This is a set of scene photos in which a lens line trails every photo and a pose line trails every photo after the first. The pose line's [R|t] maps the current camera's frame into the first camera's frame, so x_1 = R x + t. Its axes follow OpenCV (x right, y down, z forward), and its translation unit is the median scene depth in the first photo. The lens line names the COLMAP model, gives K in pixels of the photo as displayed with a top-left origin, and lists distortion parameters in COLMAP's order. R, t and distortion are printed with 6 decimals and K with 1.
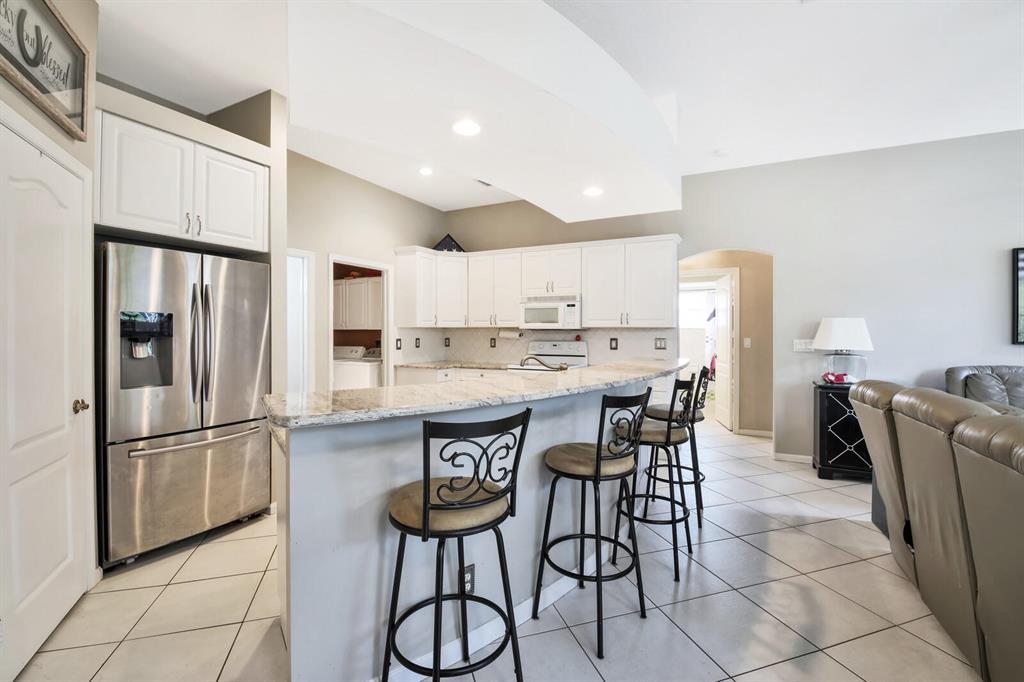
lens RADIAL K [[457.0, 0, 517.9], [0, 457.0, 335.1], [0, 0, 1]] dist [-0.008120, -0.002401]
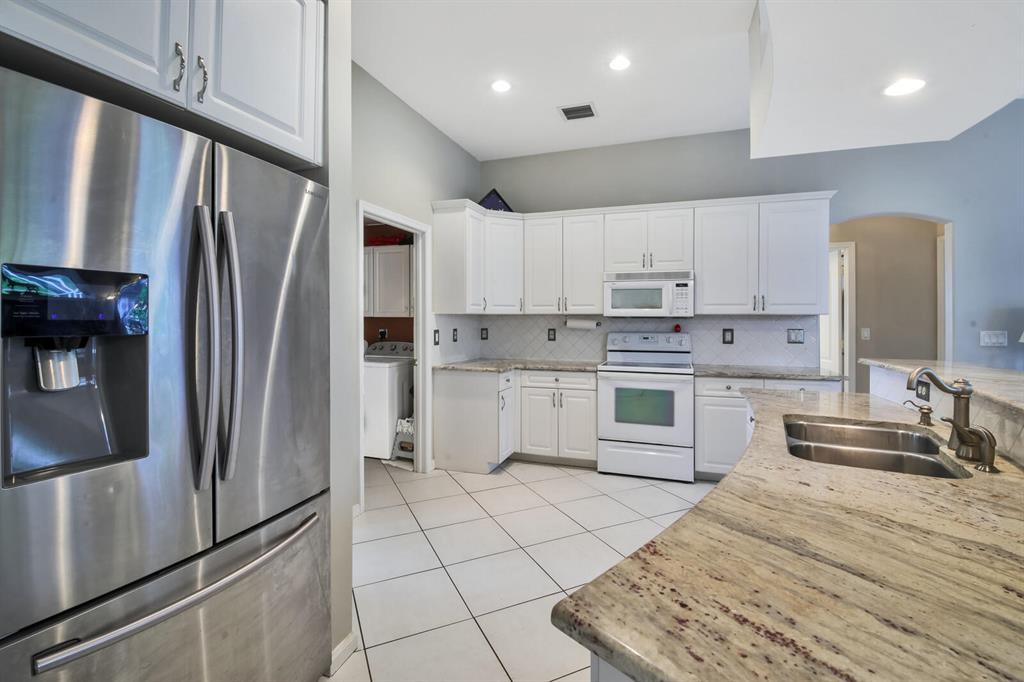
lens RADIAL K [[457.0, 0, 507.3], [0, 457.0, 324.3], [0, 0, 1]] dist [-0.008120, -0.002401]
pose [[0.991020, -0.000362, 0.133715, -0.251501], [-0.000067, 0.999995, 0.003204, -0.003000], [-0.133715, -0.003185, 0.991015, 0.283019]]
